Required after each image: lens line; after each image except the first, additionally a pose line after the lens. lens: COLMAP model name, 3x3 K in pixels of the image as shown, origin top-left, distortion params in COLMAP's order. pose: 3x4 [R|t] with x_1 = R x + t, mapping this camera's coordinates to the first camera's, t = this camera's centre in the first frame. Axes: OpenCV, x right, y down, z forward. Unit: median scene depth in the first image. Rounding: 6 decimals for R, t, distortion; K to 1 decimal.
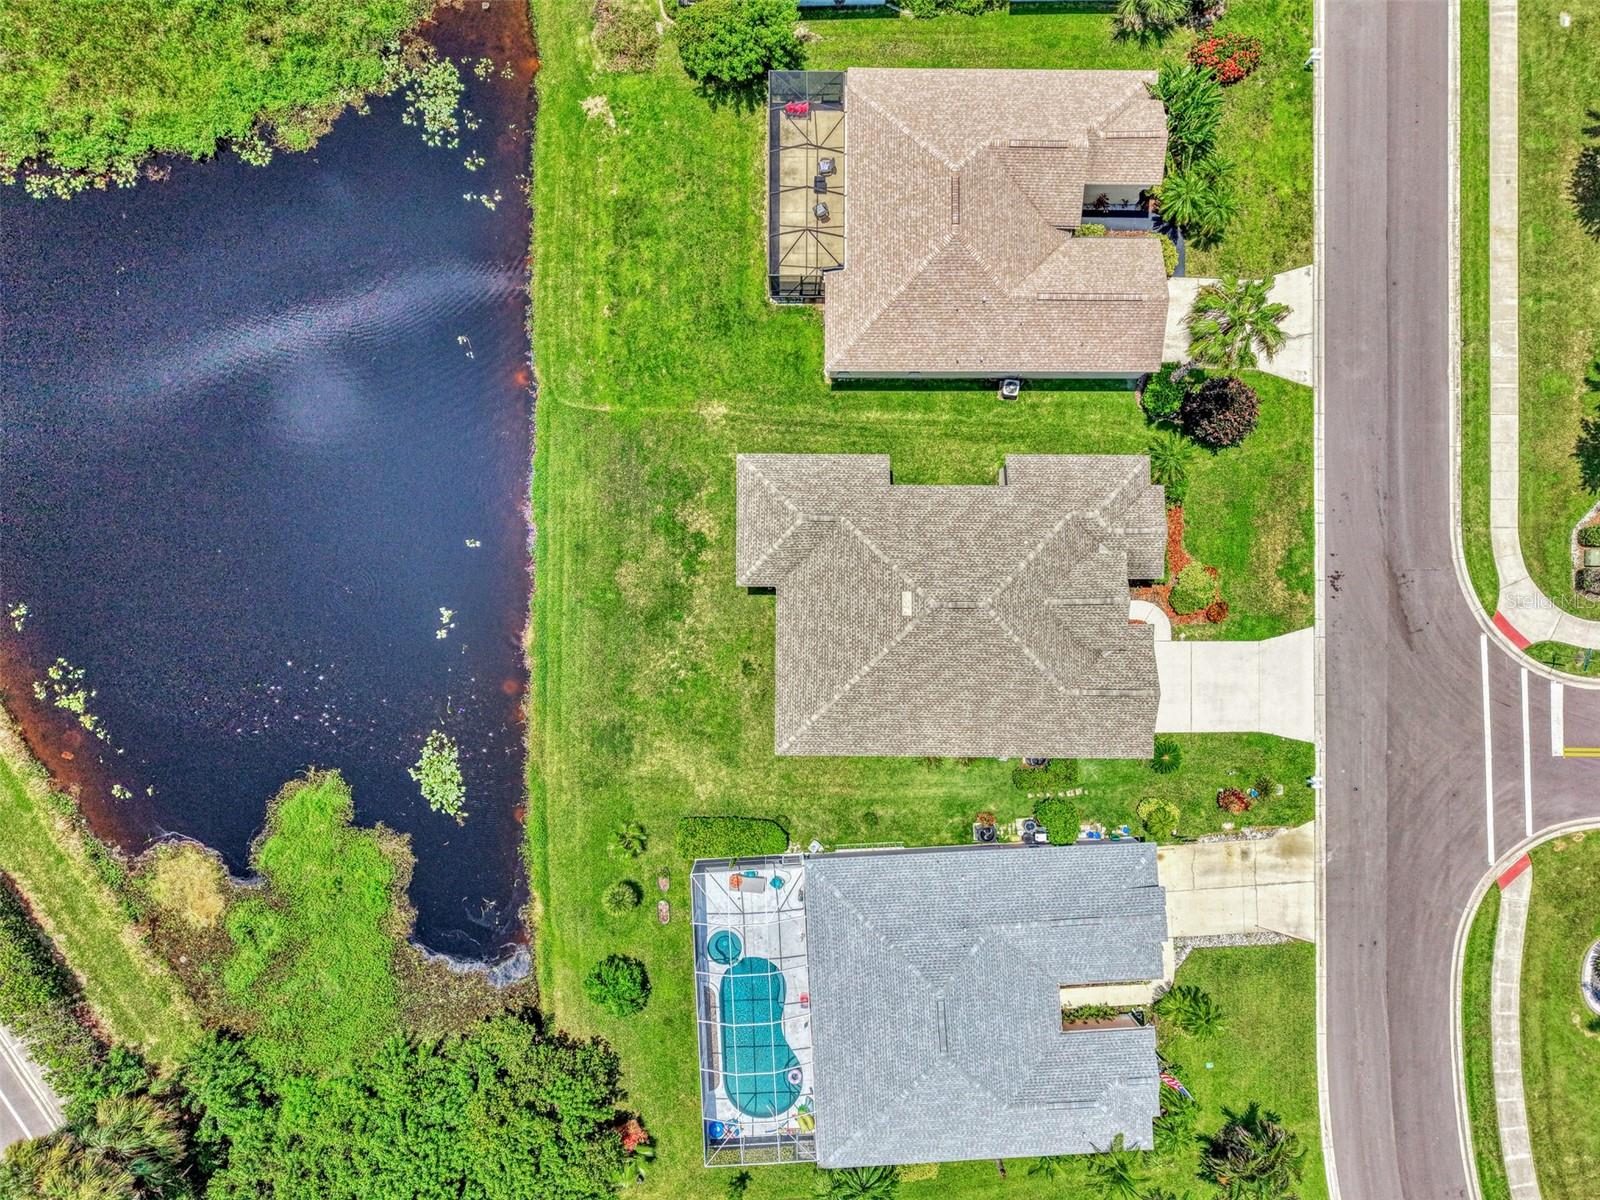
lens RADIAL K [[1071.2, 0, 800.0], [0, 1071.2, 600.0], [0, 0, 1]] dist [0.033419, -0.039834]
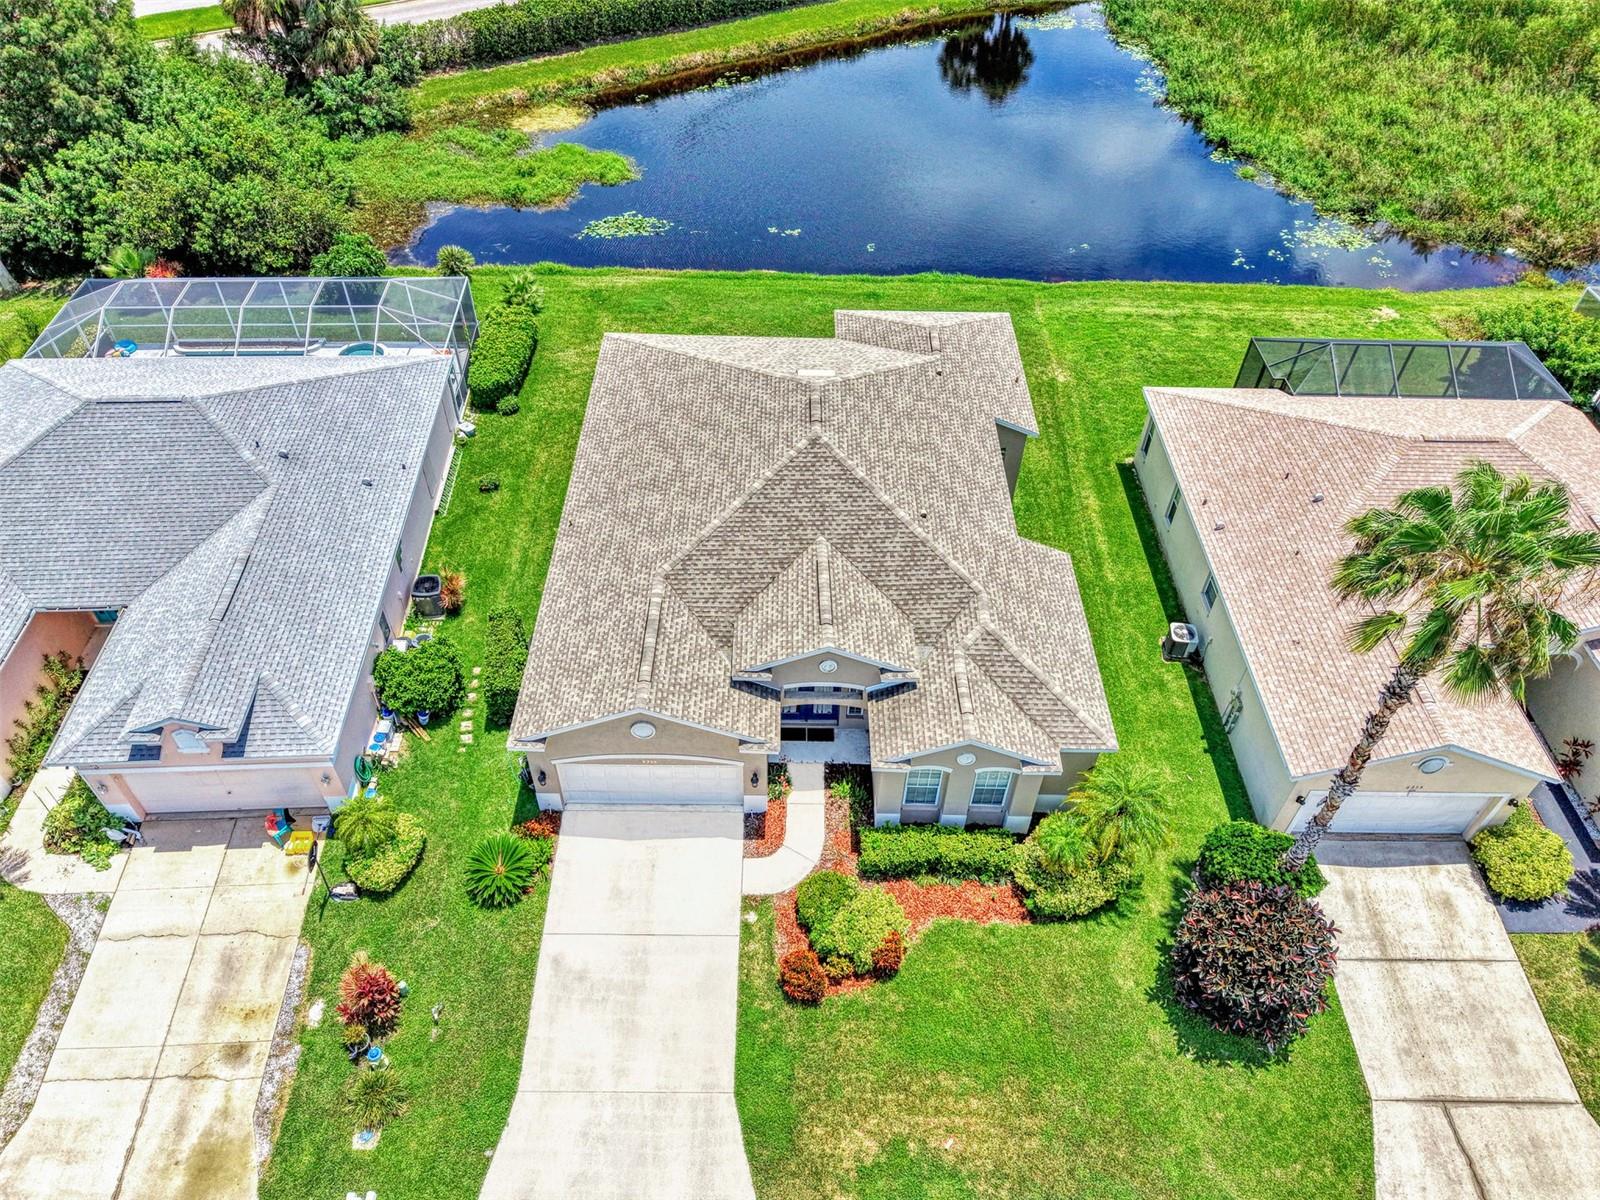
lens RADIAL K [[1104.0, 0, 802.9], [0, 1104.0, 586.7], [0, 0, 1]] dist [0.007896, -0.001435]
pose [[0.006549, 0.694653, -0.719316, 0.600326], [-0.999918, -0.003350, -0.012340, 0.017090], [-0.010982, 0.719338, 0.694574, 0.556657]]
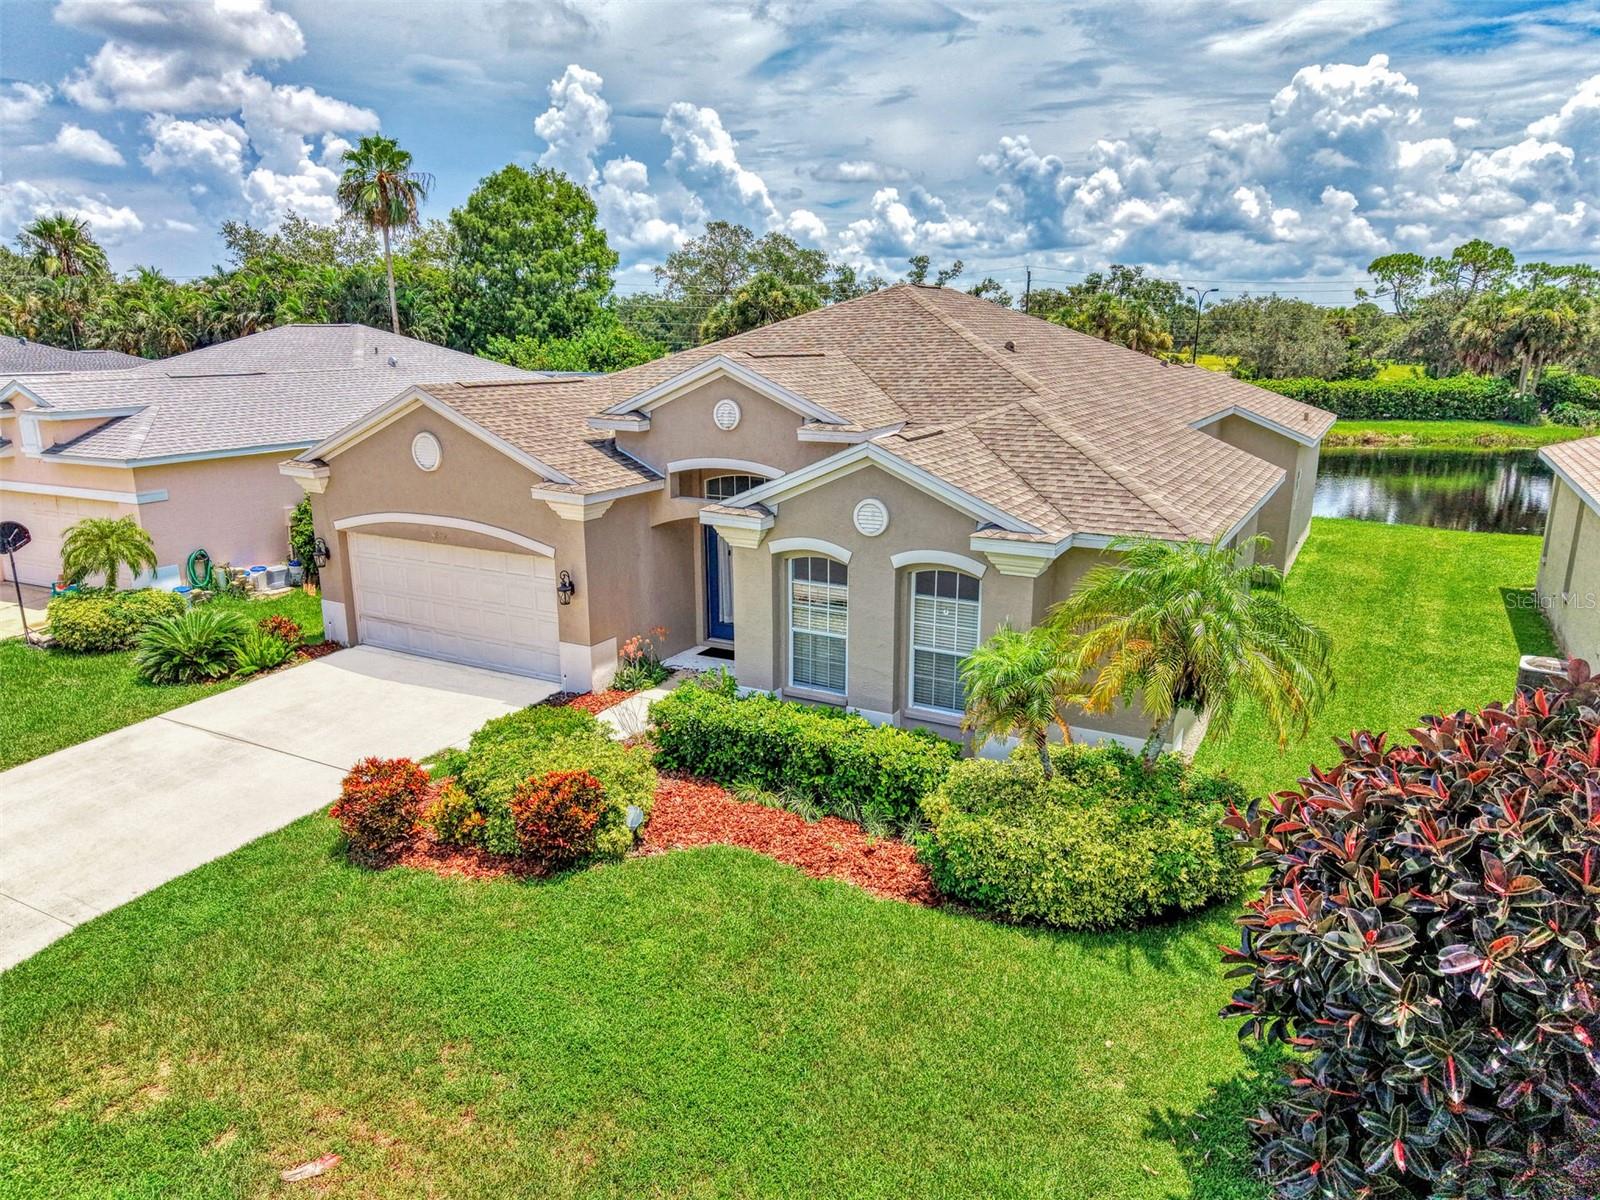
lens RADIAL K [[1071.2, 0, 800.0], [0, 1071.2, 600.0], [0, 0, 1]] dist [0.033419, -0.039834]
pose [[-0.478887, 0.204377, -0.853755, 0.514659], [-0.877848, -0.103710, 0.467575, -0.152841], [0.007018, 0.973383, 0.229078, 0.902605]]
